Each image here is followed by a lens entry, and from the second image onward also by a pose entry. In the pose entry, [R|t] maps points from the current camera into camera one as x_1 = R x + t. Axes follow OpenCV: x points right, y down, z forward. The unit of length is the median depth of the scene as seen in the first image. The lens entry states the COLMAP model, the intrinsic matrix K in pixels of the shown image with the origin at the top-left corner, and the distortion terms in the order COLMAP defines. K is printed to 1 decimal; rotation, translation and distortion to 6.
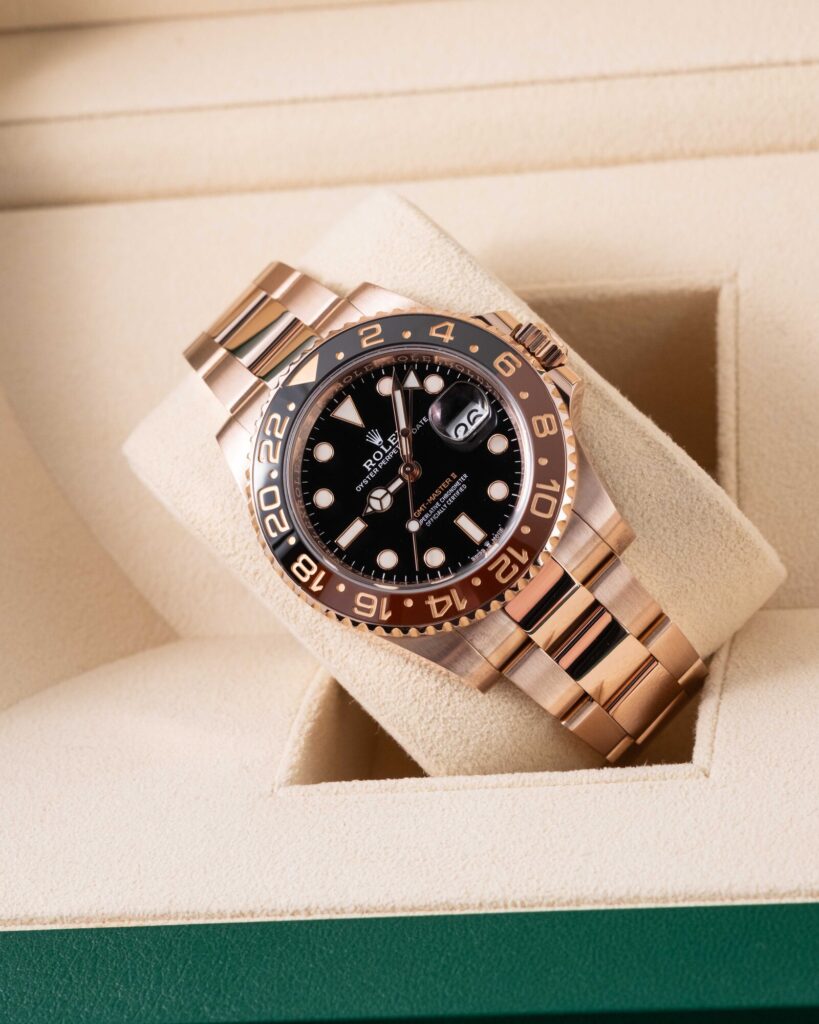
lens RADIAL K [[4354.1, 0, 409.5], [0, 4354.1, 512.0], [0, 0, 1]] dist [0.316657, -2.275119]
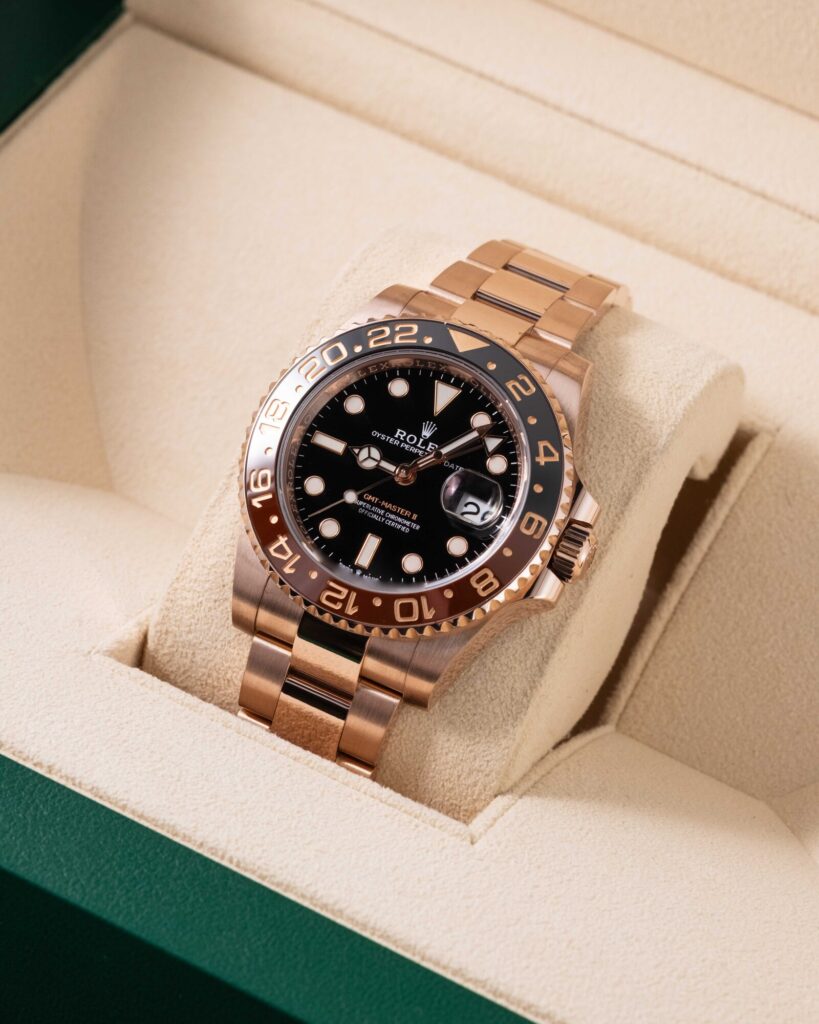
lens RADIAL K [[4354.1, 0, 409.5], [0, 4354.1, 512.0], [0, 0, 1]] dist [0.316657, -2.275119]
pose [[0.876781, 0.470988, -0.097079, 0.117041], [-0.473403, 0.880843, -0.002106, 0.003600], [0.084519, 0.047804, 0.995274, 0.018448]]
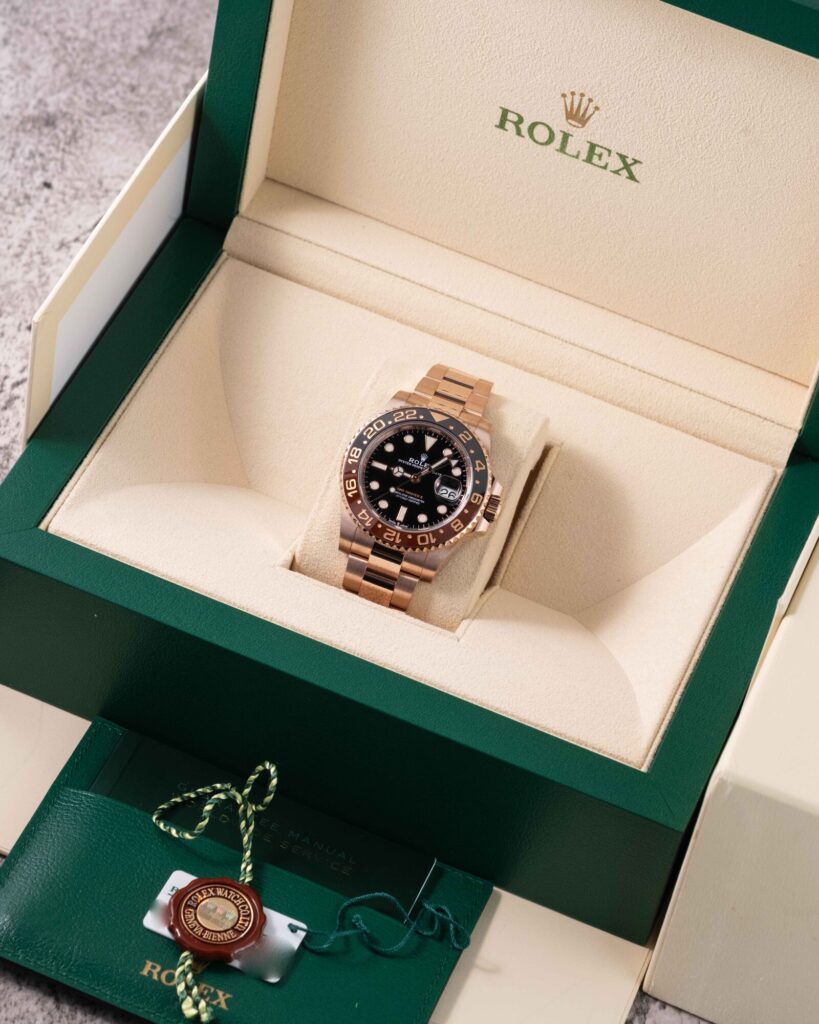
lens RADIAL K [[4354.1, 0, 409.5], [0, 4354.1, 512.0], [0, 0, 1]] dist [0.316657, -2.275119]
pose [[0.902915, 0.425081, 0.063641, -0.123848], [-0.422940, 0.905056, -0.044663, 0.111361], [-0.076584, 0.013411, 0.996973, -1.212158]]
